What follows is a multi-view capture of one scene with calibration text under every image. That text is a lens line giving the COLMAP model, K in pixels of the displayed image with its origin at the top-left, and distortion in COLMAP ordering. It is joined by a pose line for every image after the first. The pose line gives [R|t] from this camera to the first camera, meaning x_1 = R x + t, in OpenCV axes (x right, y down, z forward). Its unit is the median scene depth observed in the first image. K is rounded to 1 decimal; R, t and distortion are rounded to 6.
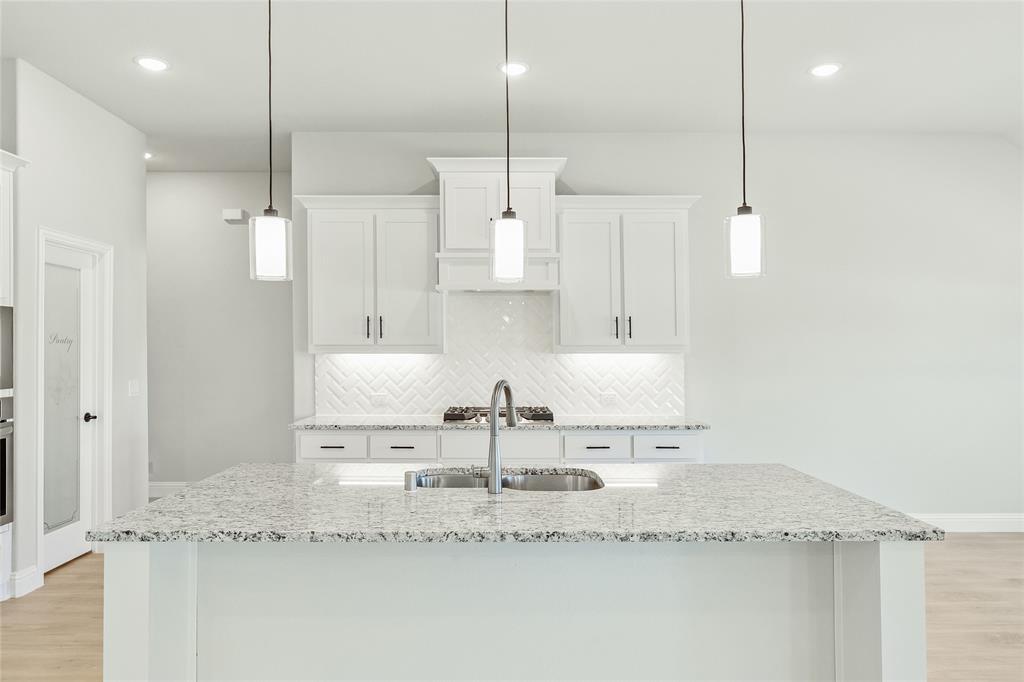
lens RADIAL K [[663.9, 0, 507.1], [0, 663.9, 350.6], [0, 0, 1]] dist [-0.010828, 0.014344]
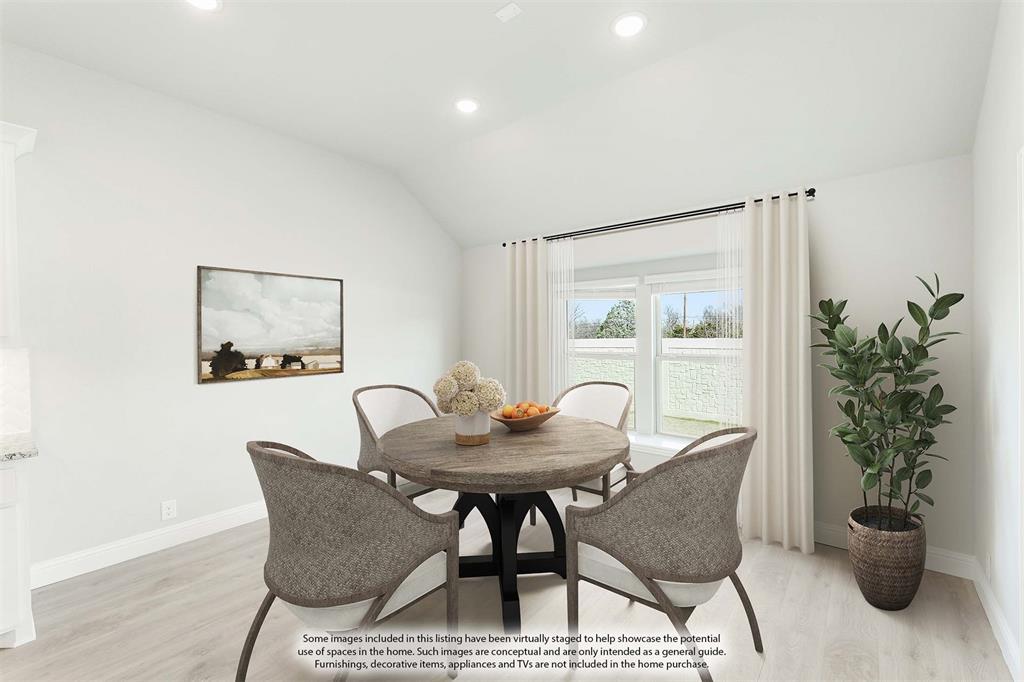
lens RADIAL K [[428.5, 0, 506.1], [0, 428.5, 339.6], [0, 0, 1]] dist [0.002494, 0.000461]
pose [[0.651452, -0.013371, 0.758572, 0.281471], [0.013841, 0.999888, 0.005739, -0.000569], [-0.758564, 0.006761, 0.651564, 0.320204]]
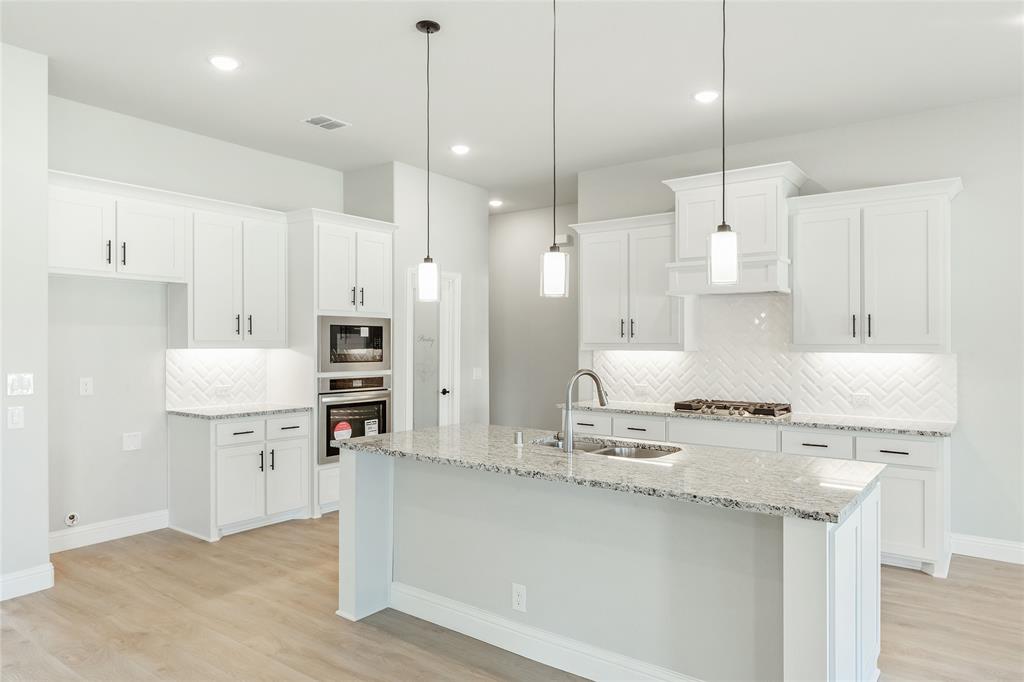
lens RADIAL K [[663.9, 0, 508.8], [0, 663.9, 347.3], [0, 0, 1]] dist [-0.010828, 0.014344]
pose [[0.796720, 0.006238, -0.604316, 0.366598], [-0.007897, 0.999969, -0.000089, 0.001006], [0.604297, 0.004843, 0.796744, -0.078808]]
